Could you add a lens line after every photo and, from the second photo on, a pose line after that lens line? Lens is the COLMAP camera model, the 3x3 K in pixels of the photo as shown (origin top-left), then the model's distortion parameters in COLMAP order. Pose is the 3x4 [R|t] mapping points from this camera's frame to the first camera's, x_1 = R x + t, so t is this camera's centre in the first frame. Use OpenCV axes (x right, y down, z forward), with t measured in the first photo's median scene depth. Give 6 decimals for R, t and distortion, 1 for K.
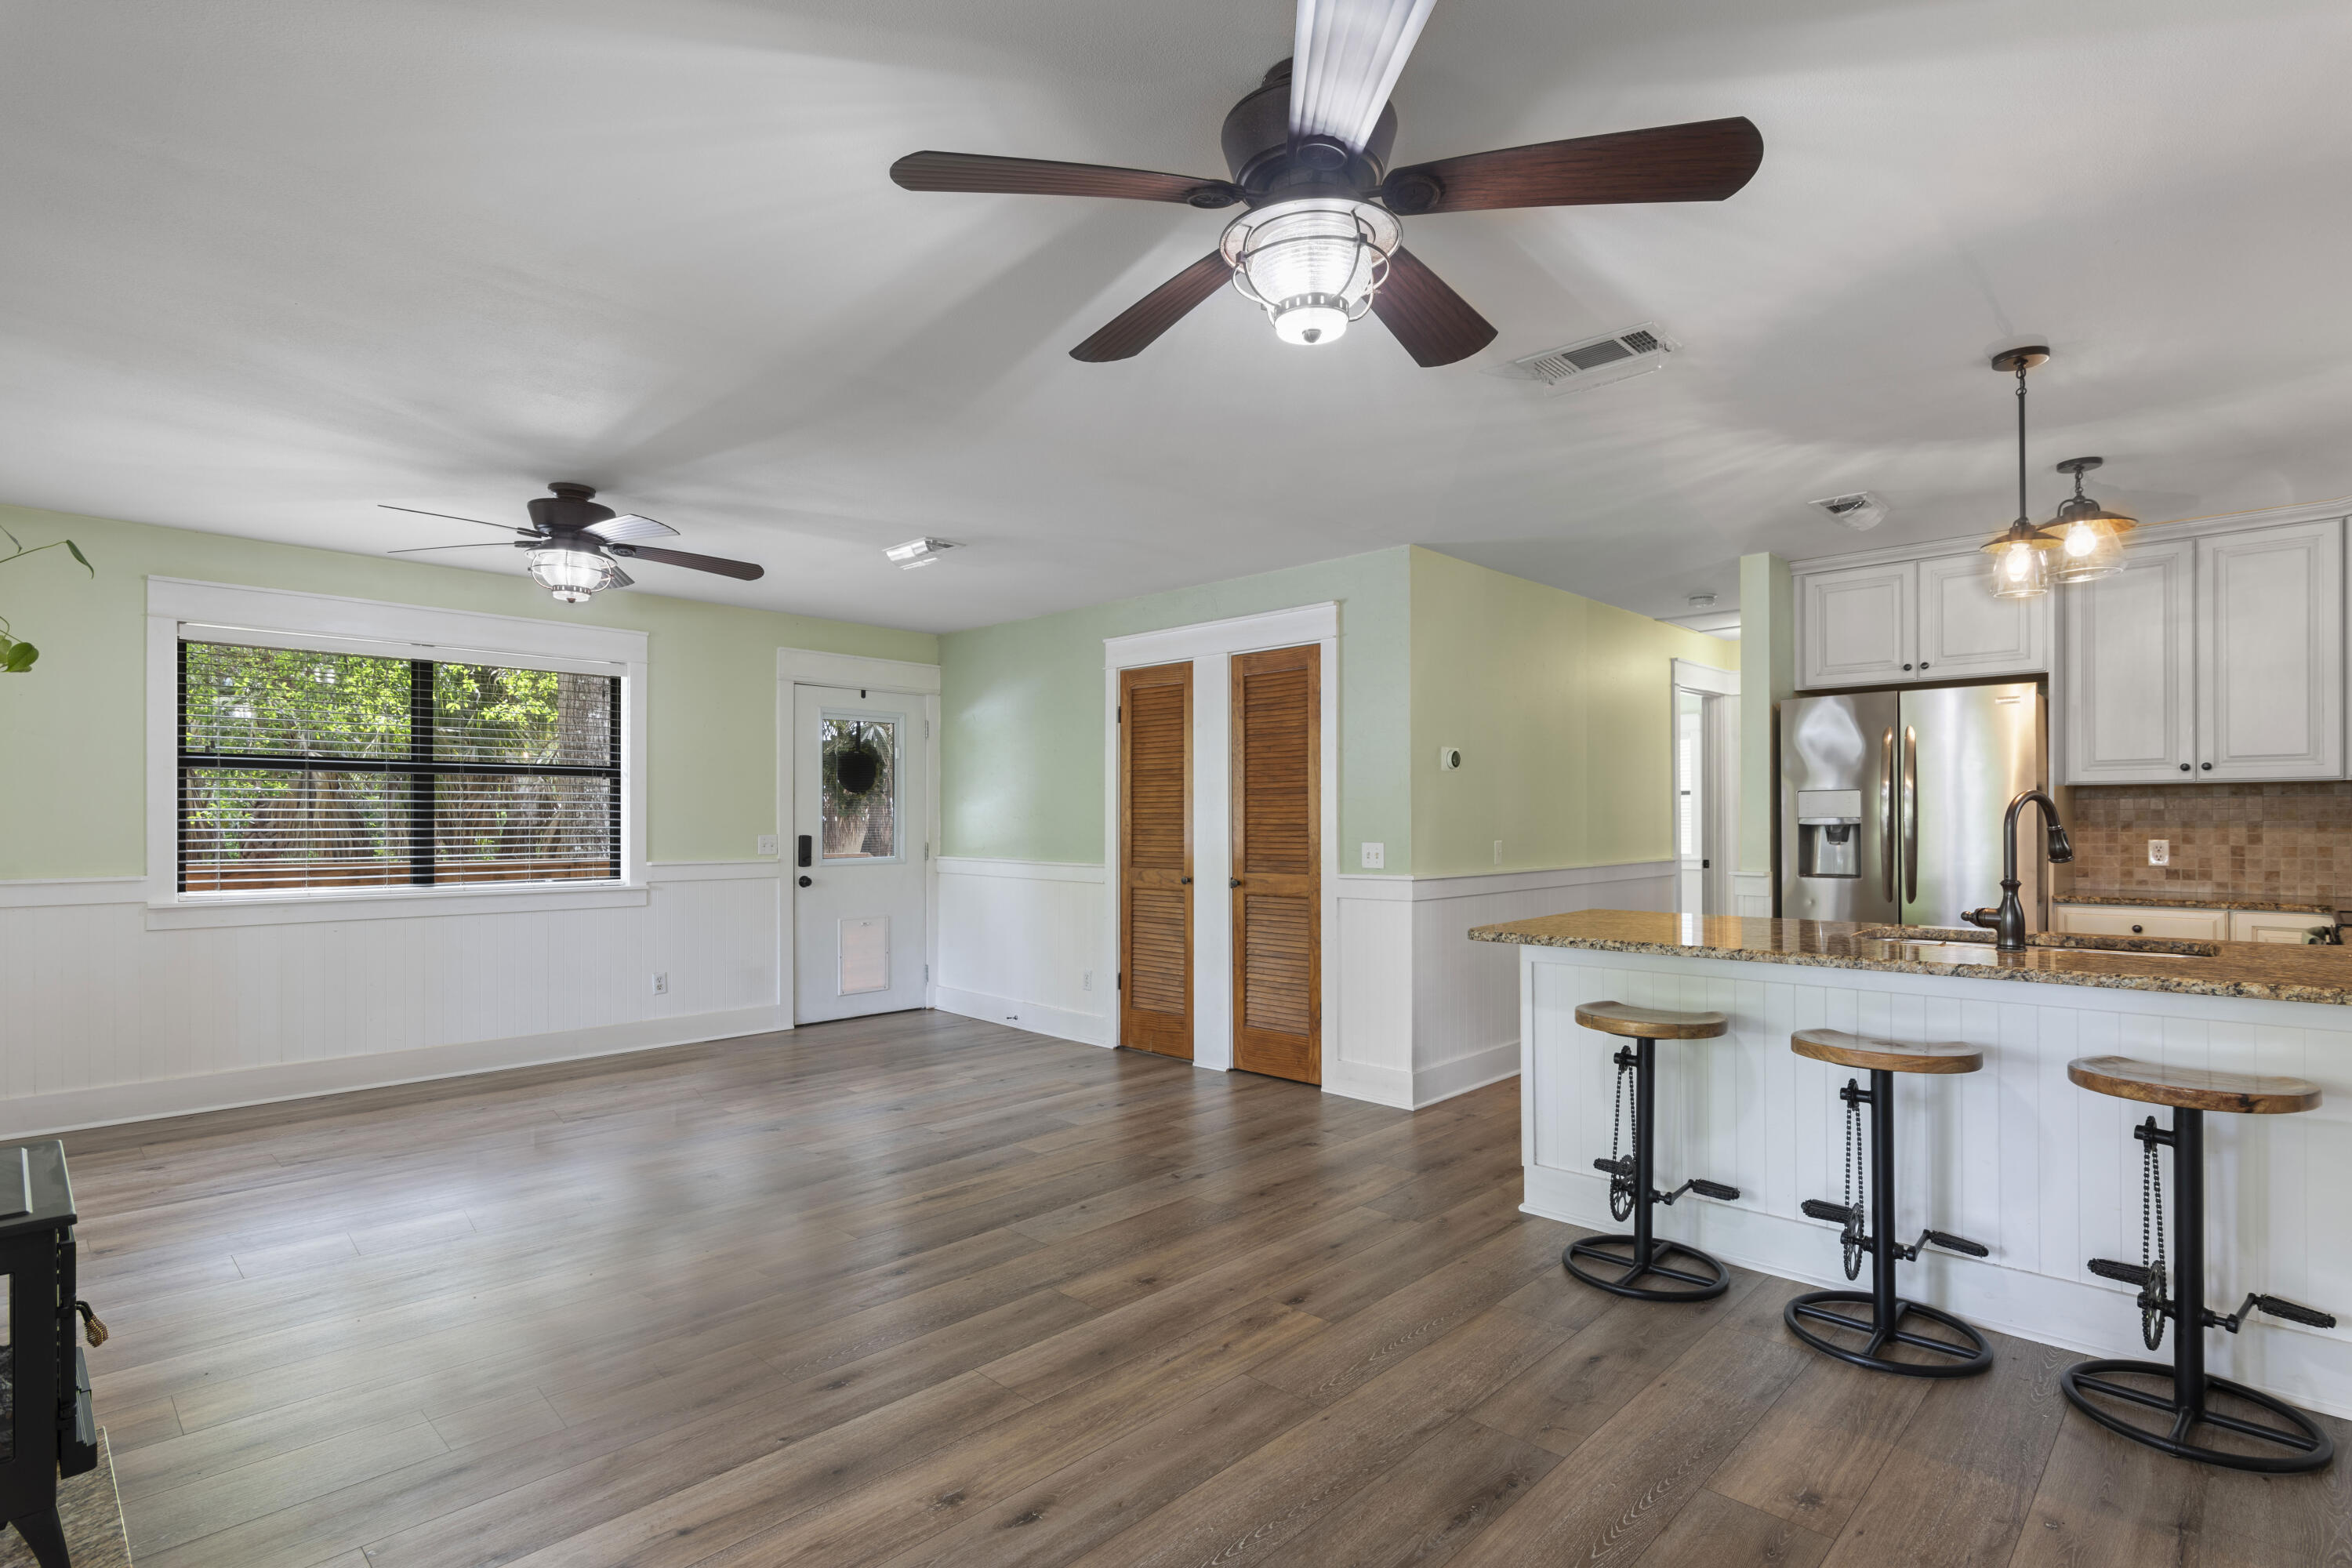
lens RADIAL K [[1153.1, 0, 1180.4], [0, 1153.1, 828.9], [0, 0, 1]] dist [-0.000171, 0.000090]
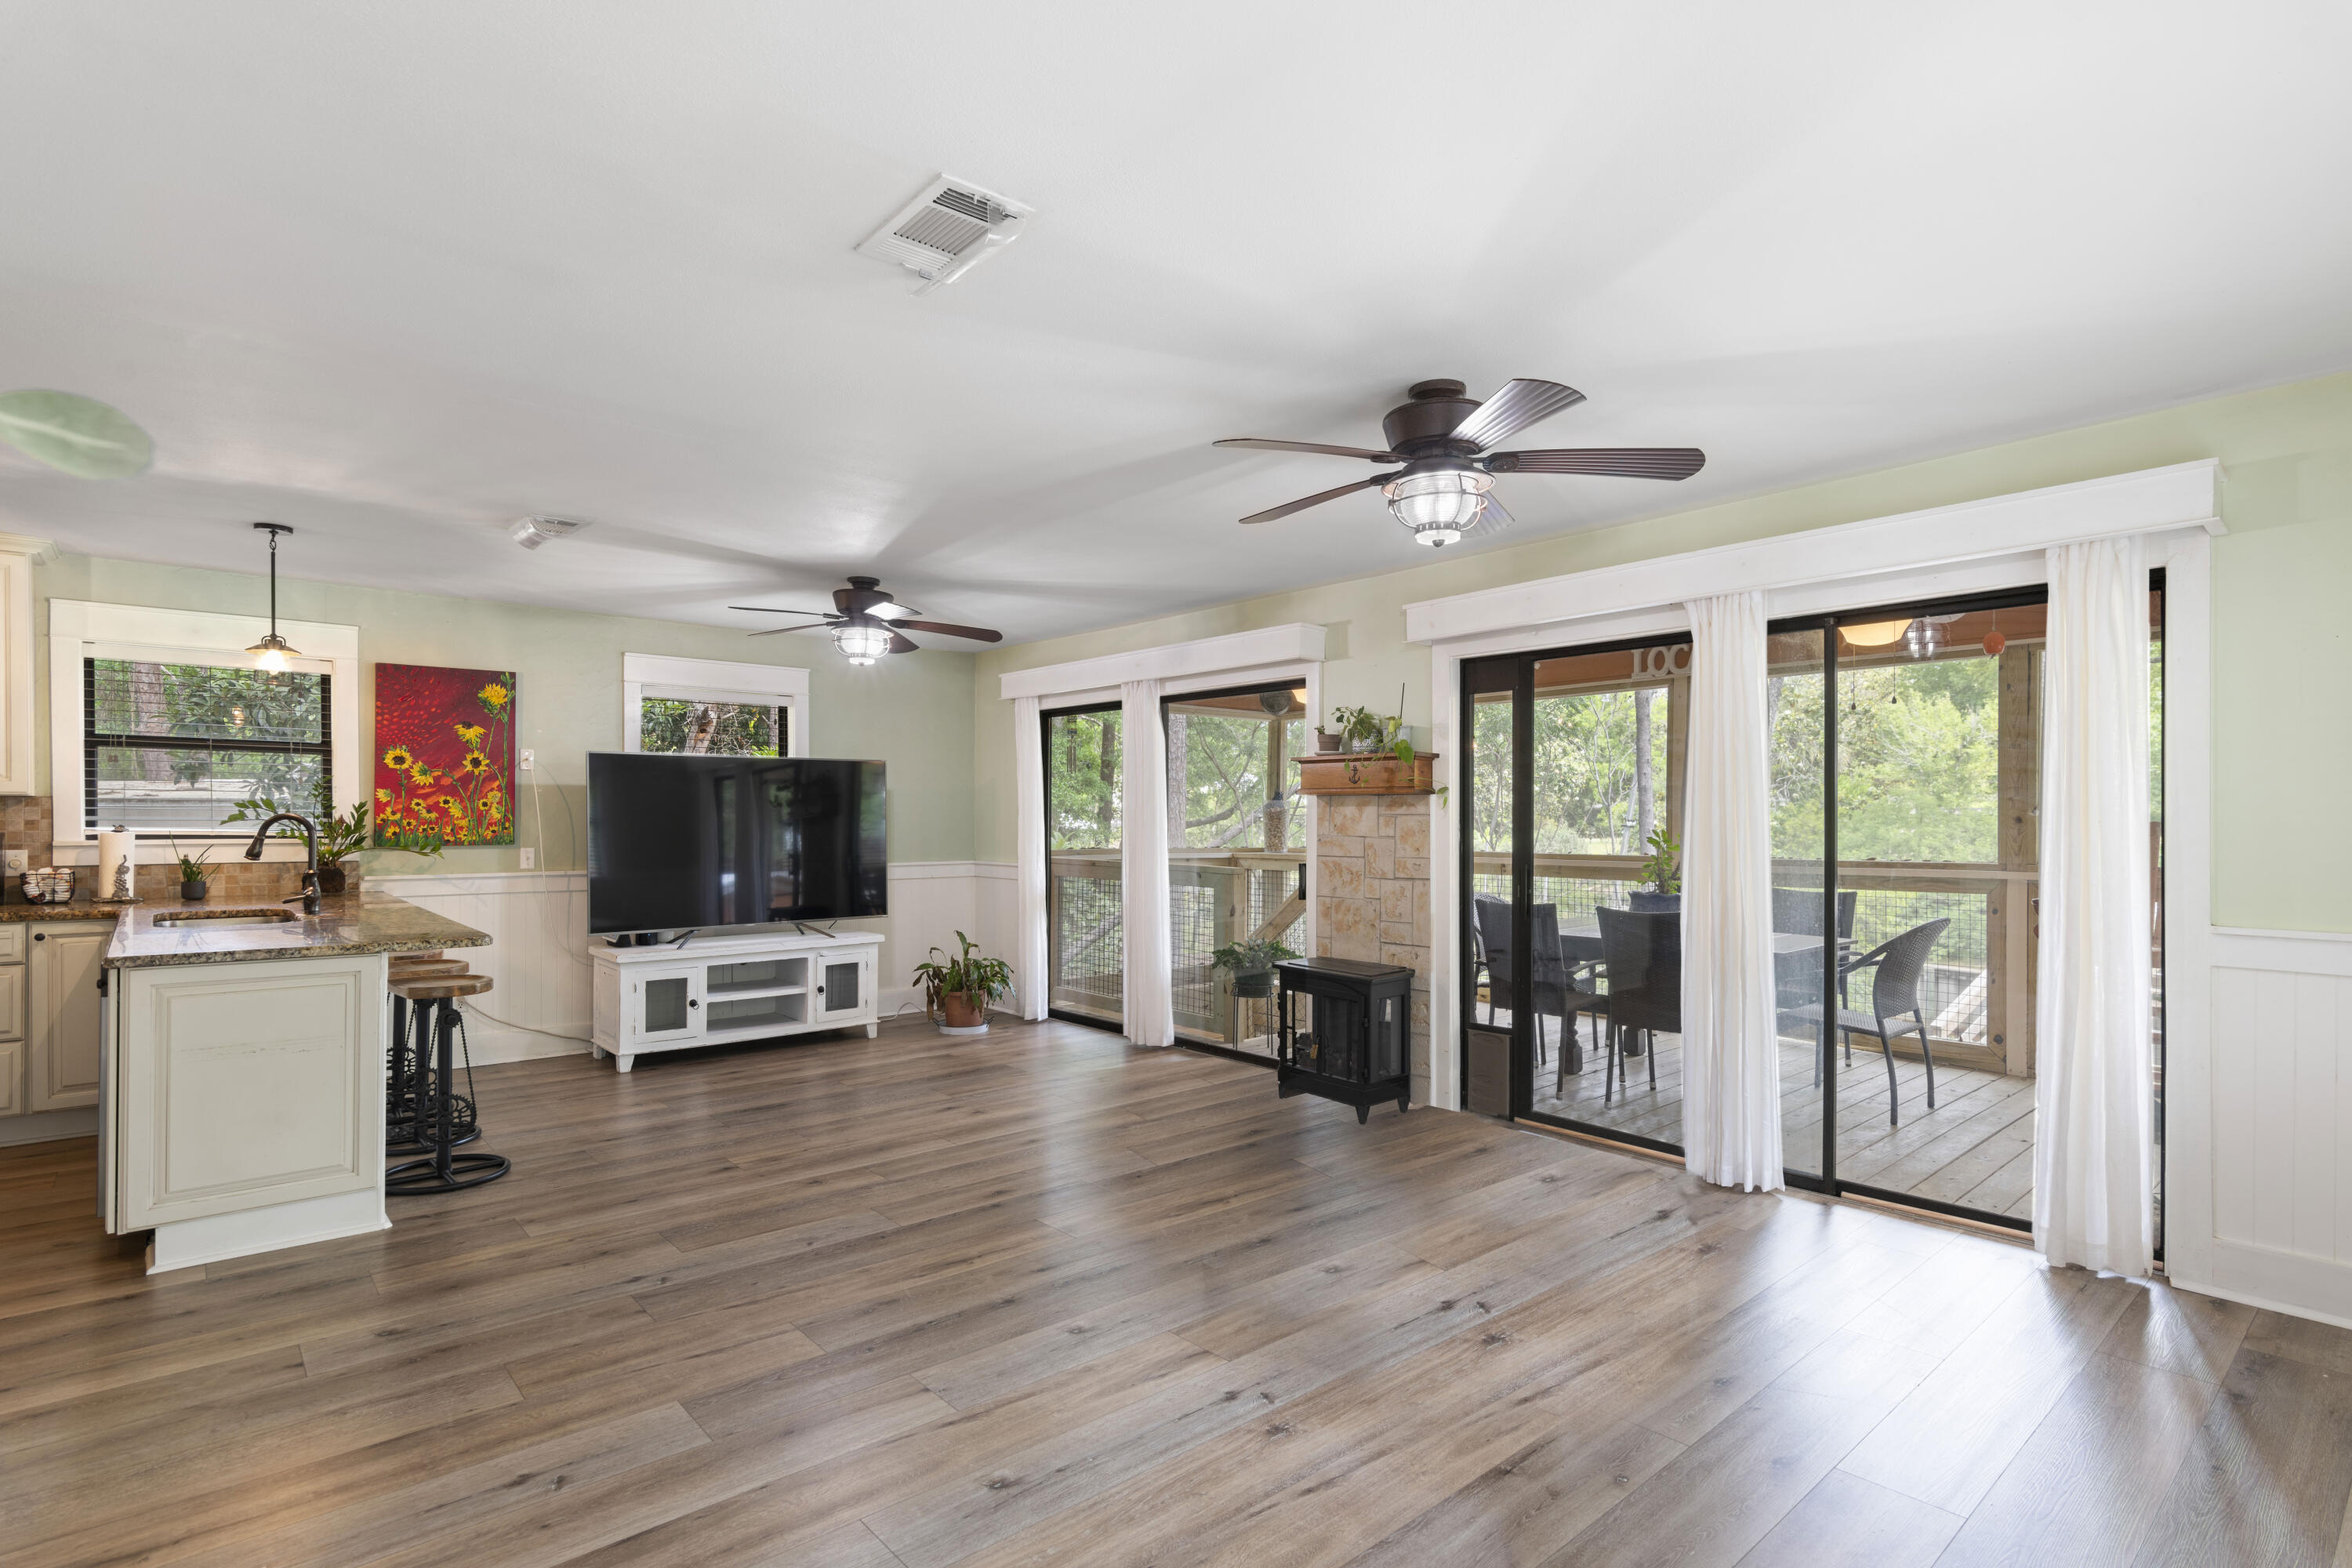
lens RADIAL K [[1149.9, 0, 1179.4], [0, 1149.9, 809.0], [0, 0, 1]] dist [-0.000062, -0.000139]
pose [[-0.996297, -0.000193, 0.085976, -0.389404], [0.000373, 0.999978, 0.006575, -0.031098], [-0.085976, 0.006582, -0.996276, 1.587413]]
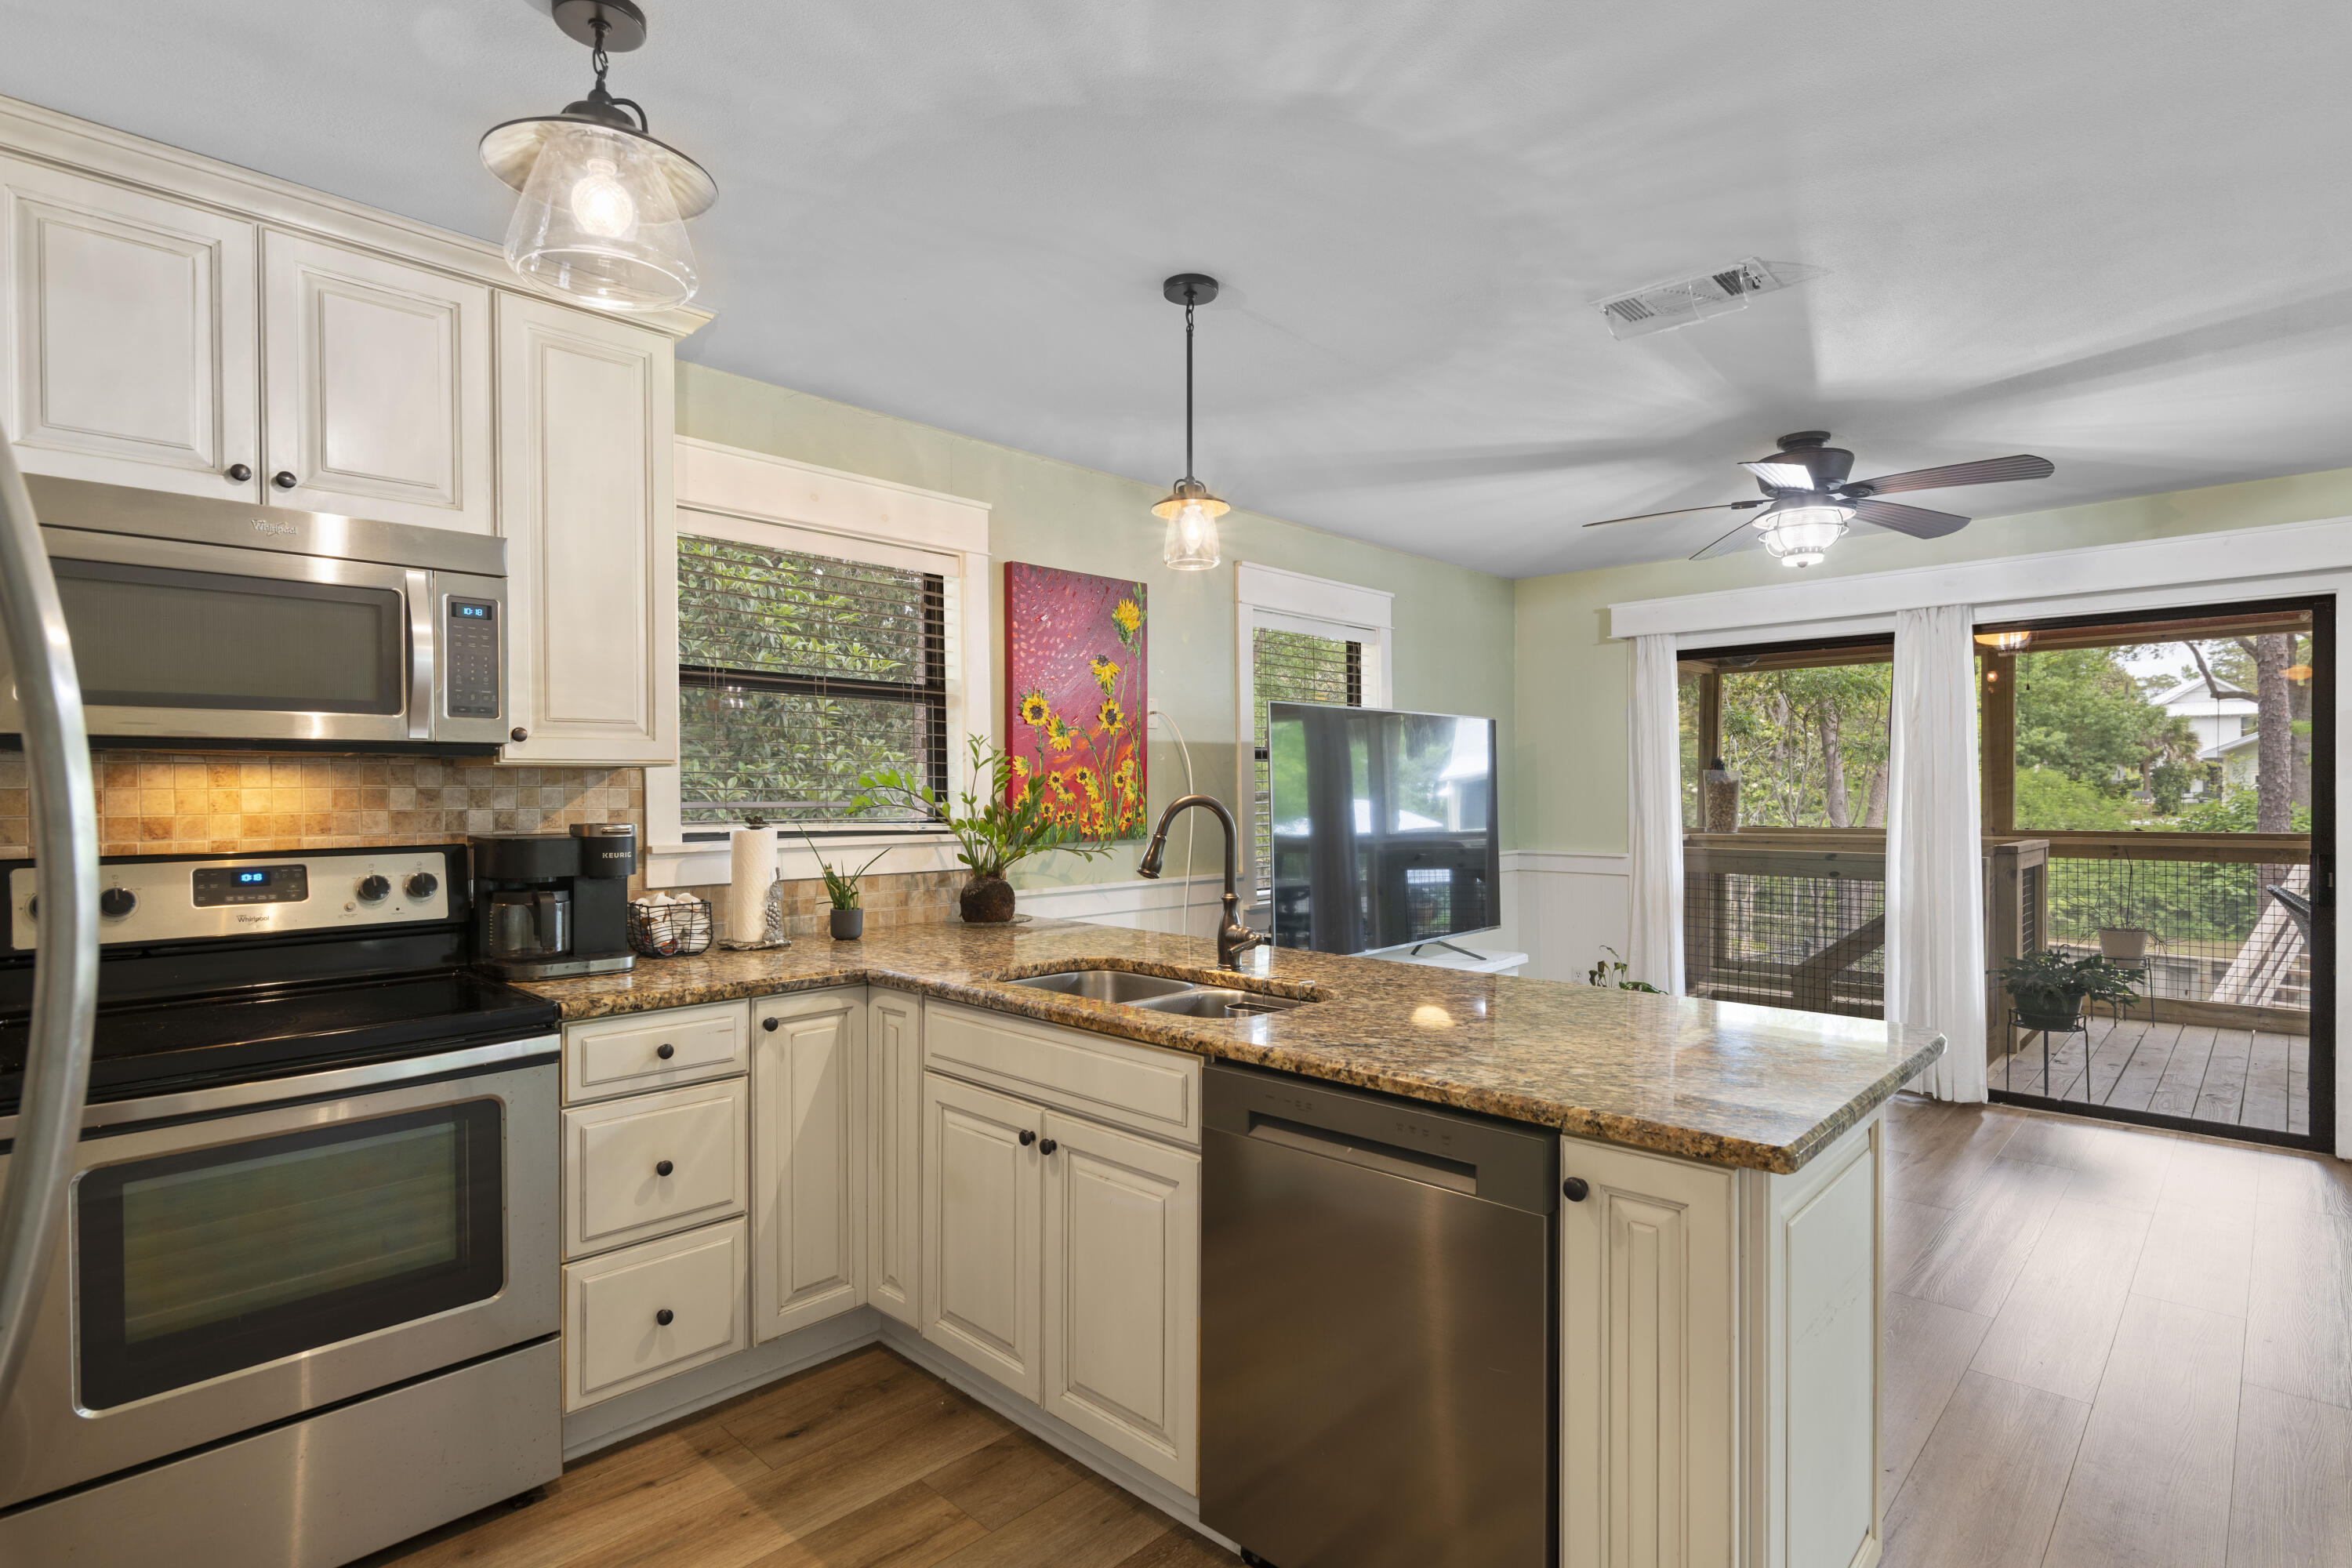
lens RADIAL K [[1164.3, 0, 1176.0], [0, 1164.3, 784.0], [0, 0, 1]] dist [-0.000893, 0.000599]
pose [[-0.999900, 0.009248, -0.010740, 0.502688], [0.009196, 0.999946, 0.004828, -0.028243], [0.010784, 0.004729, -0.999931, 1.228828]]
